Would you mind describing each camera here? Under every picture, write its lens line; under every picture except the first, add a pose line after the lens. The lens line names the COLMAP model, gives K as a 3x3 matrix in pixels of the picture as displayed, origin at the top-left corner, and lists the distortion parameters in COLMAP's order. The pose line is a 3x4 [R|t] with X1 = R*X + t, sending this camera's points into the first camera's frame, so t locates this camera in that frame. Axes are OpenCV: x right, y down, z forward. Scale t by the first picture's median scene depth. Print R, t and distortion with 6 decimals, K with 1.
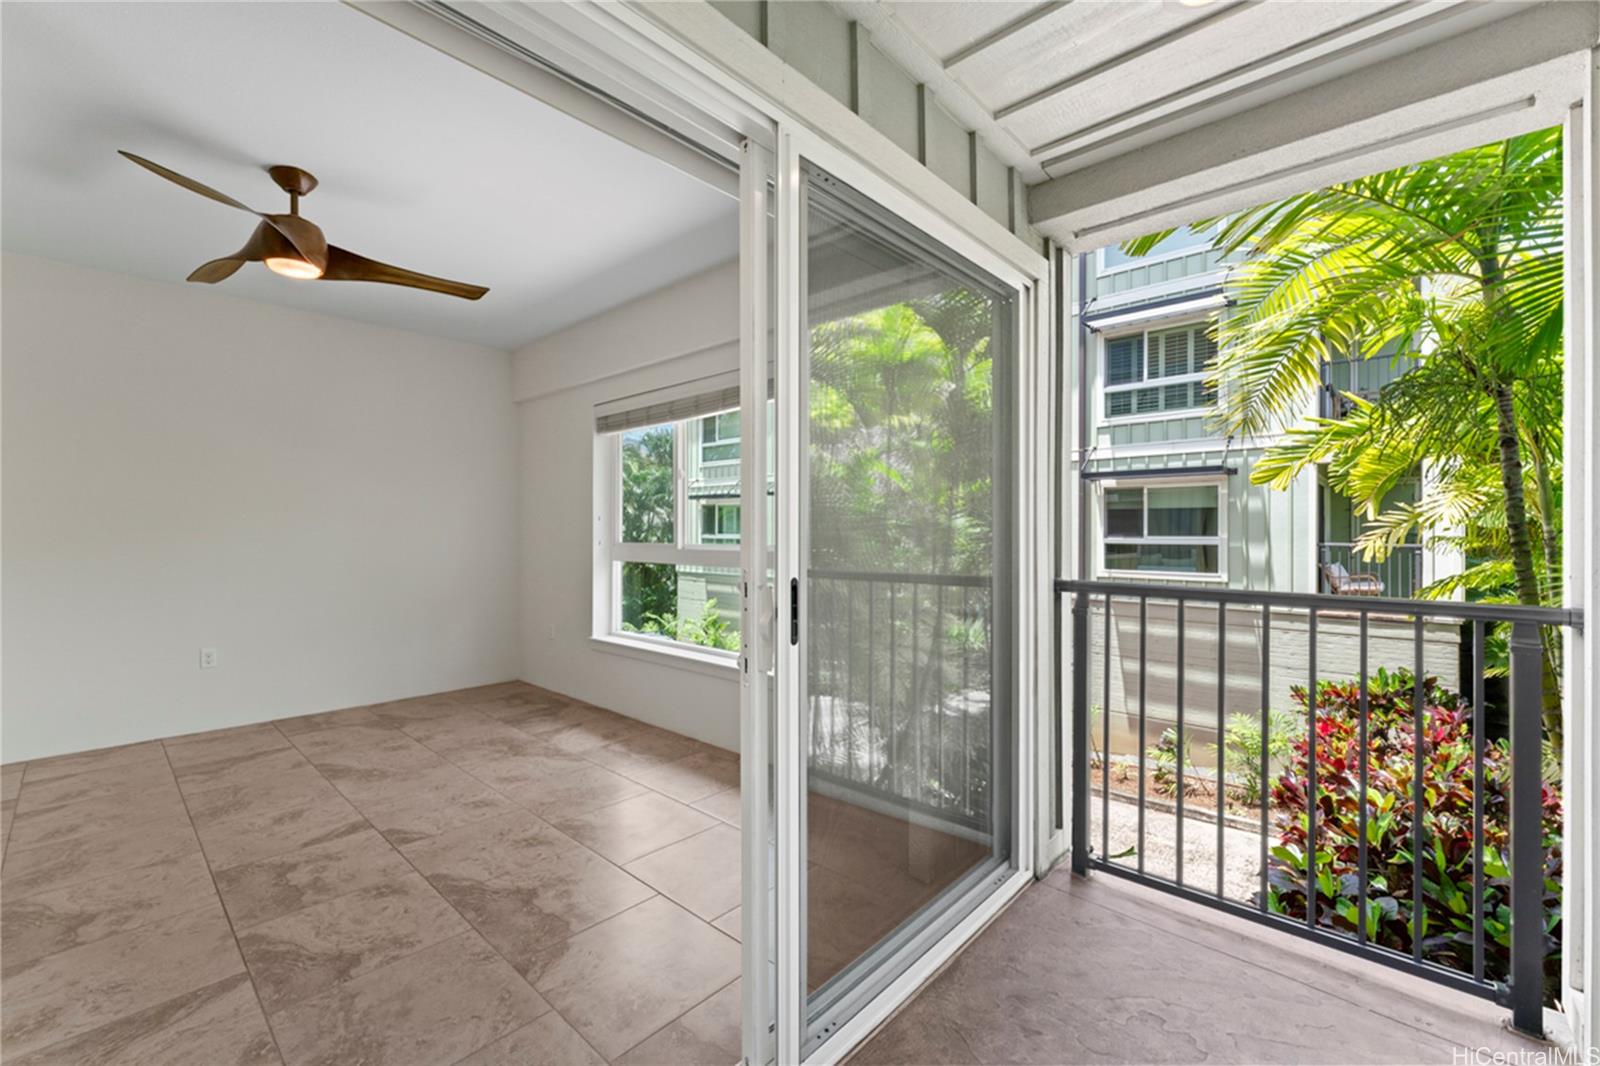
lens RADIAL K [[666.0, 0, 802.0], [0, 666.0, 529.3], [0, 0, 1]] dist [-0.002272, -0.000349]
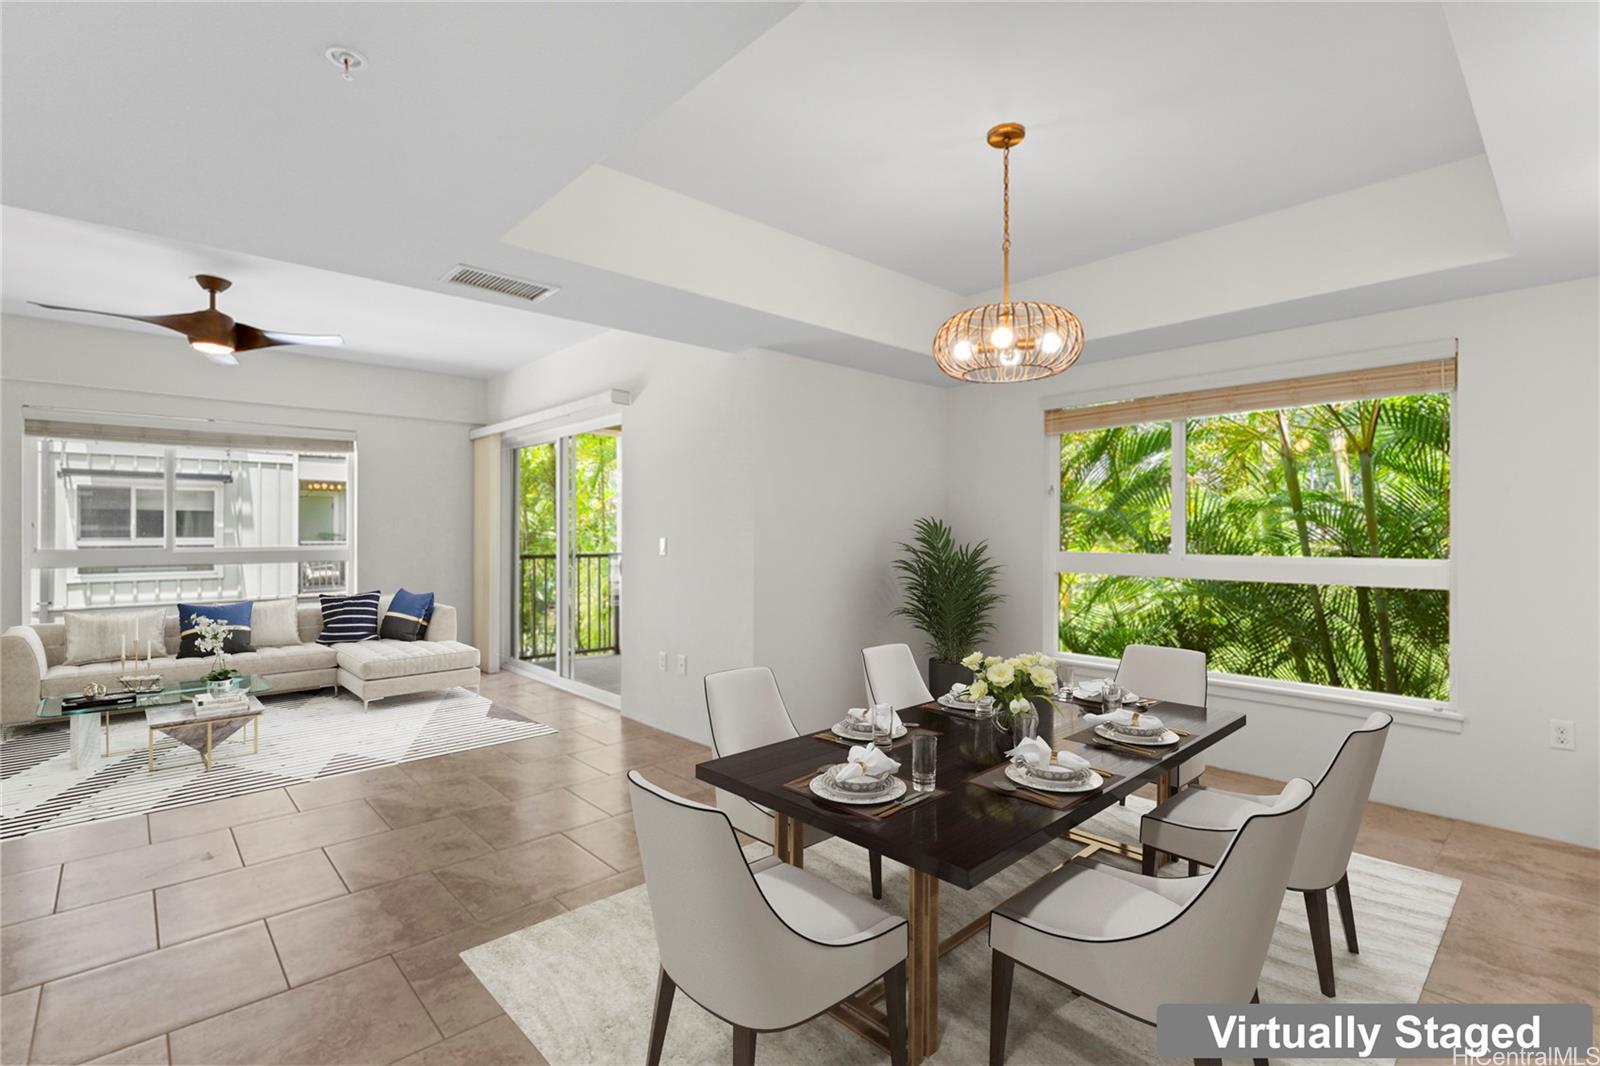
lens RADIAL K [[745.2, 0, 800.0], [0, 745.2, 533.0], [0, 0, 1]] dist [-0.000516, -0.000110]
pose [[0.101309, -0.008536, 0.994818, -0.959363], [0.000272, 0.999963, 0.008553, -0.011826], [-0.994855, -0.000596, 0.101308, -0.158739]]
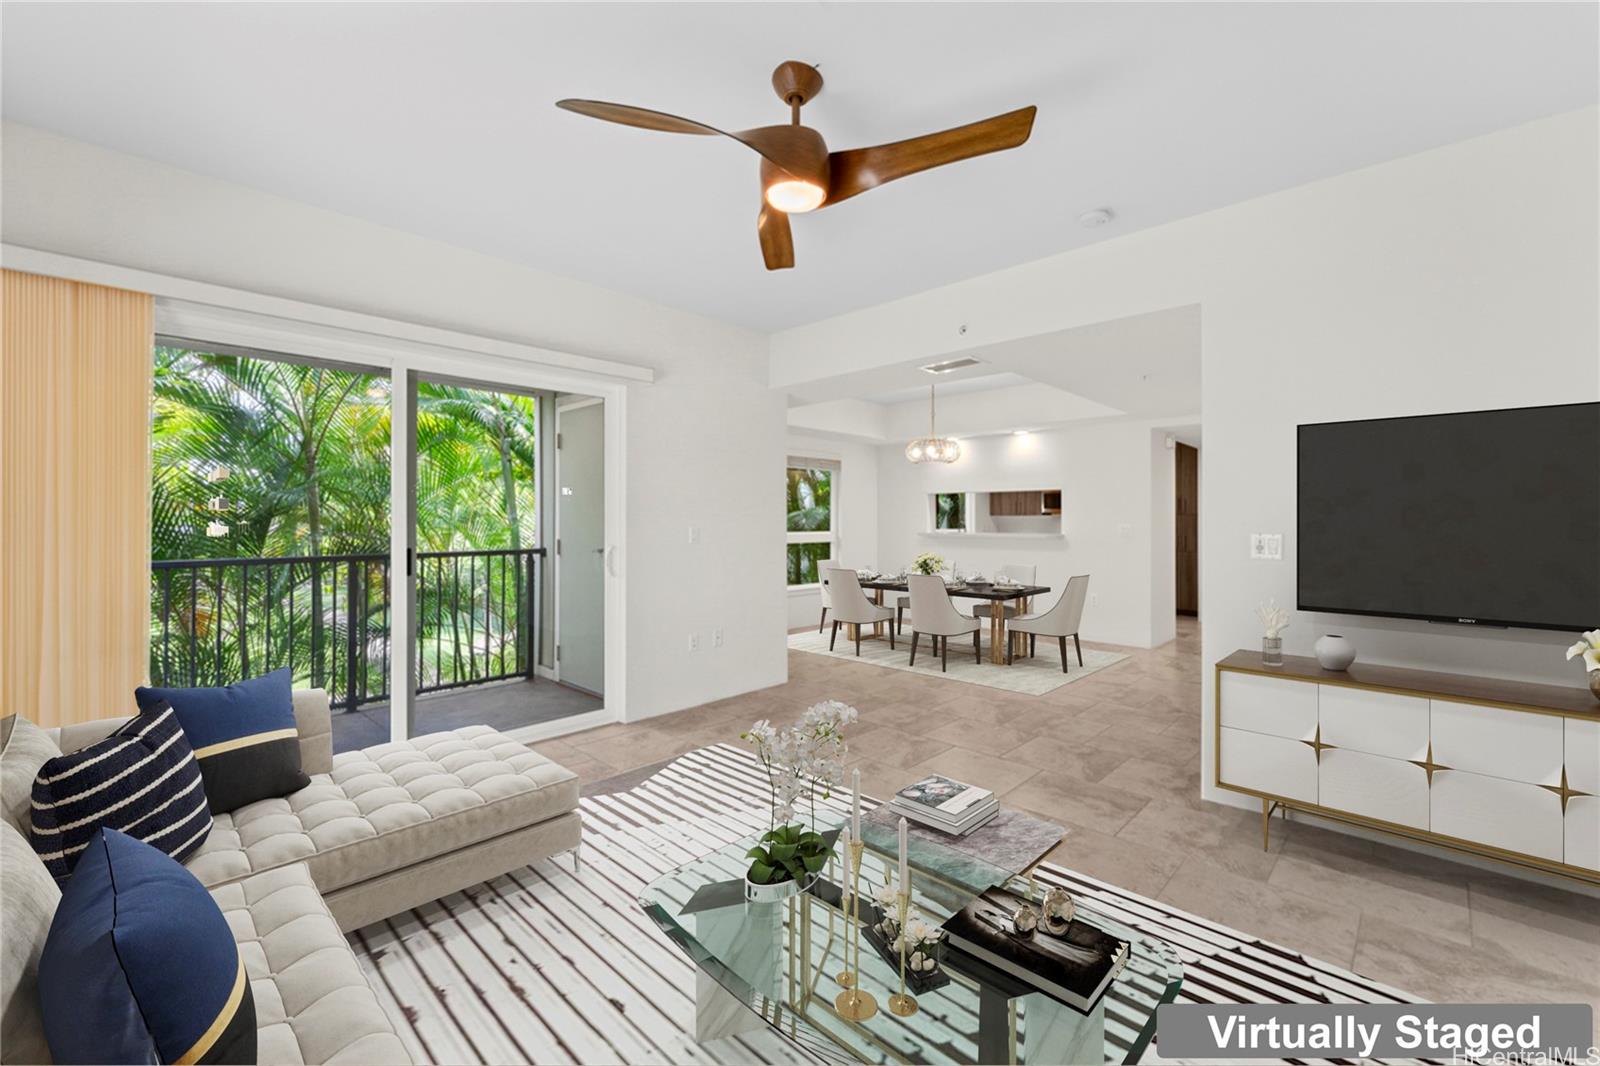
lens RADIAL K [[649.2, 0, 801.8], [0, 649.2, 527.7], [0, 0, 1]] dist [-0.000276, 0.000071]
pose [[-0.999322, -0.006766, 0.036178, -0.357075], [-0.006893, 0.999970, -0.003408, 0.000842], [-0.036154, -0.003655, -0.999340, 0.776086]]
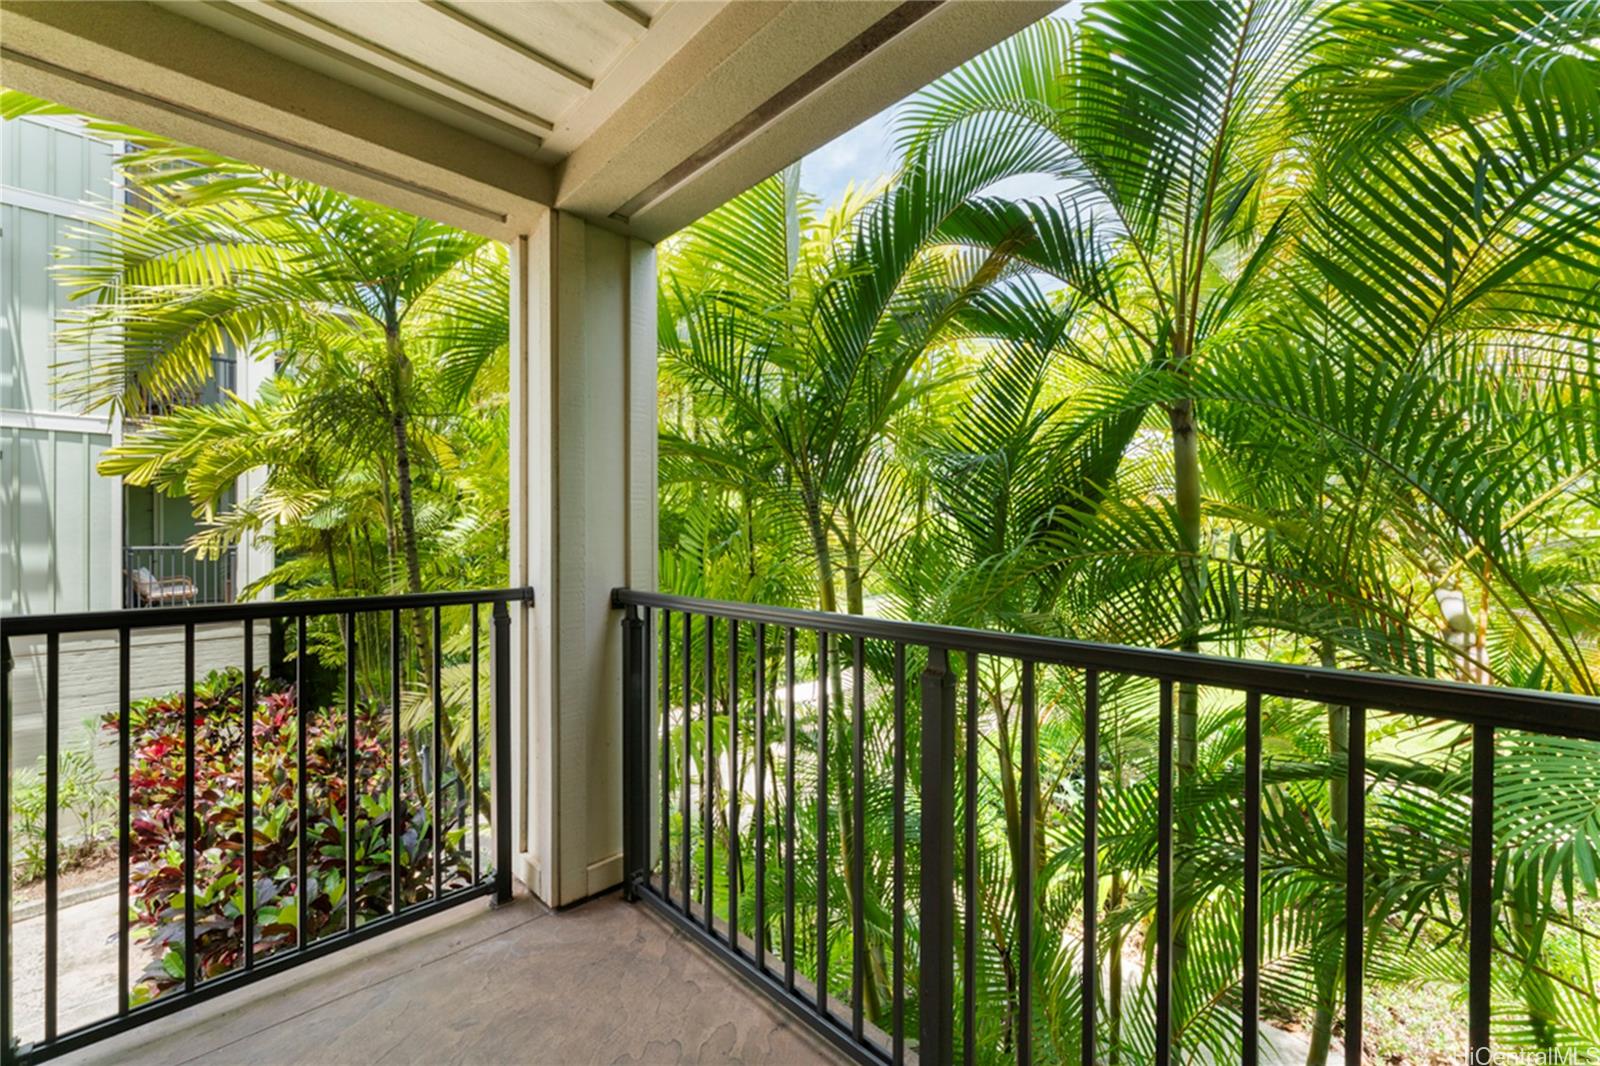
lens RADIAL K [[645.8, 0, 800.0], [0, 645.8, 533.0], [0, 0, 1]] dist [0.000583, 0.000155]
pose [[0.066420, -0.001914, 0.997790, -0.056867], [-0.000718, 0.999998, 0.001966, -0.000442], [-0.997792, -0.000847, 0.066418, 0.094903]]
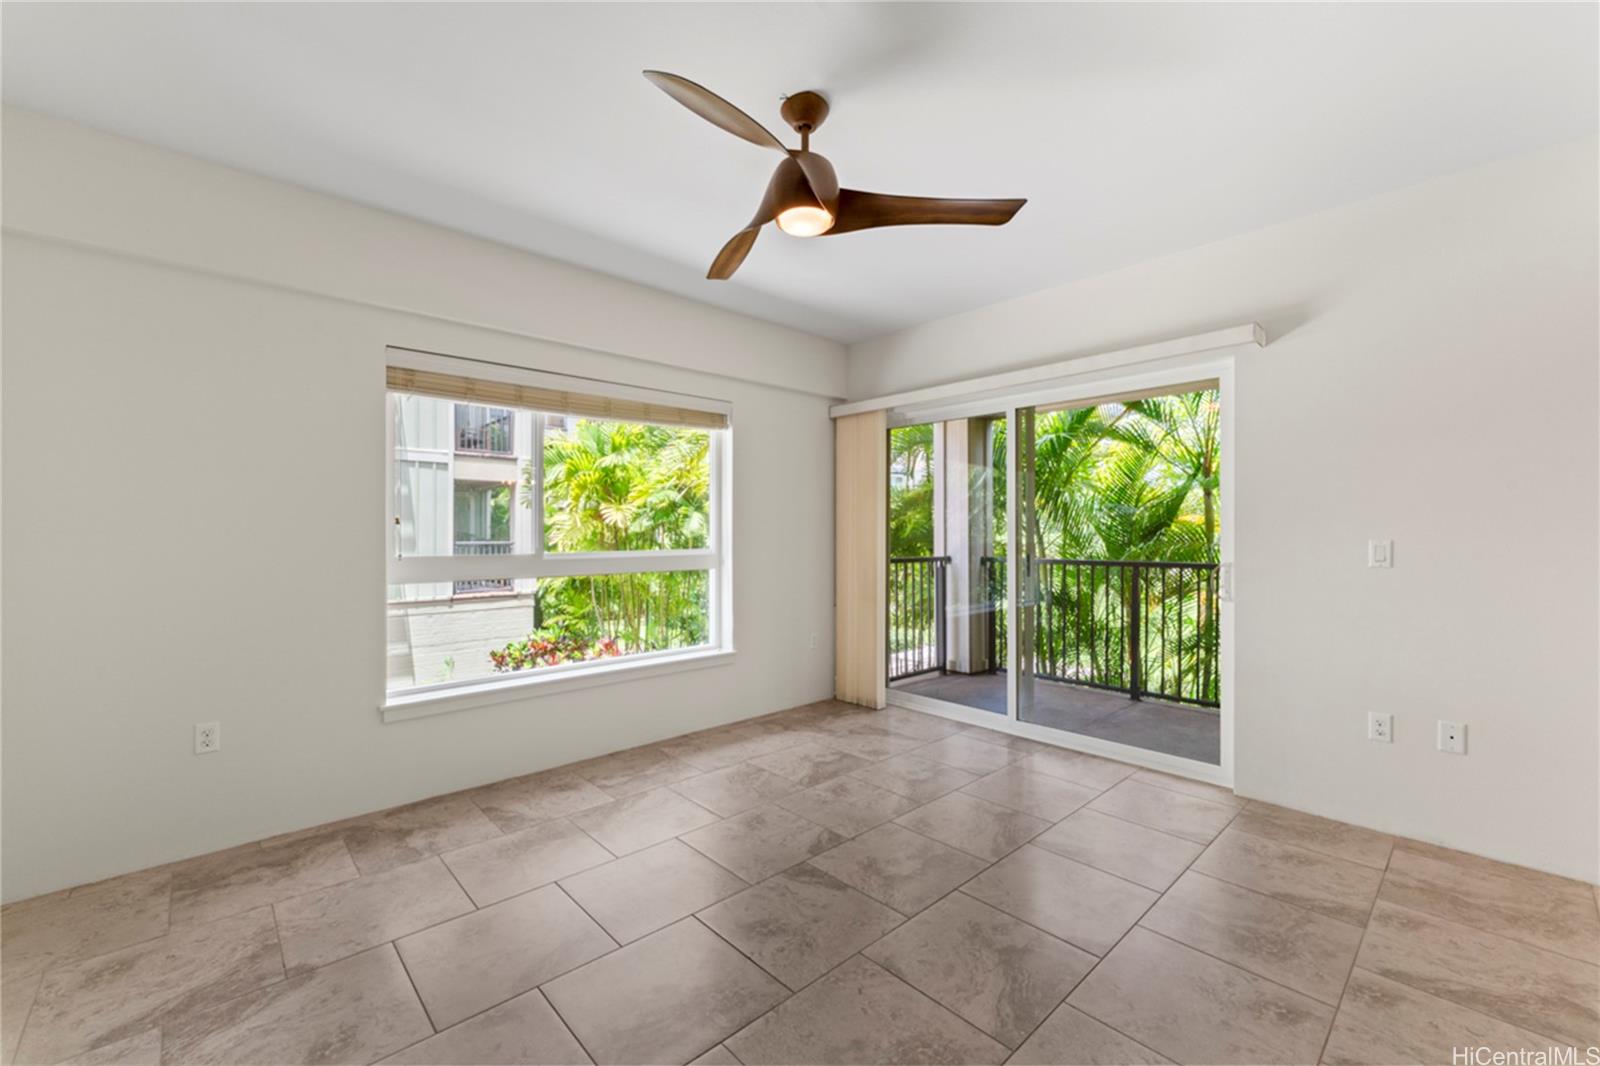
lens RADIAL K [[653.1, 0, 797.9], [0, 653.1, 535.8], [0, 0, 1]] dist [0.000465, 0.000485]
pose [[0.095025, -0.010985, 0.995414, -0.694275], [-0.001274, 0.999937, 0.011156, -0.008395], [-0.995474, -0.002328, 0.095005, 0.412279]]
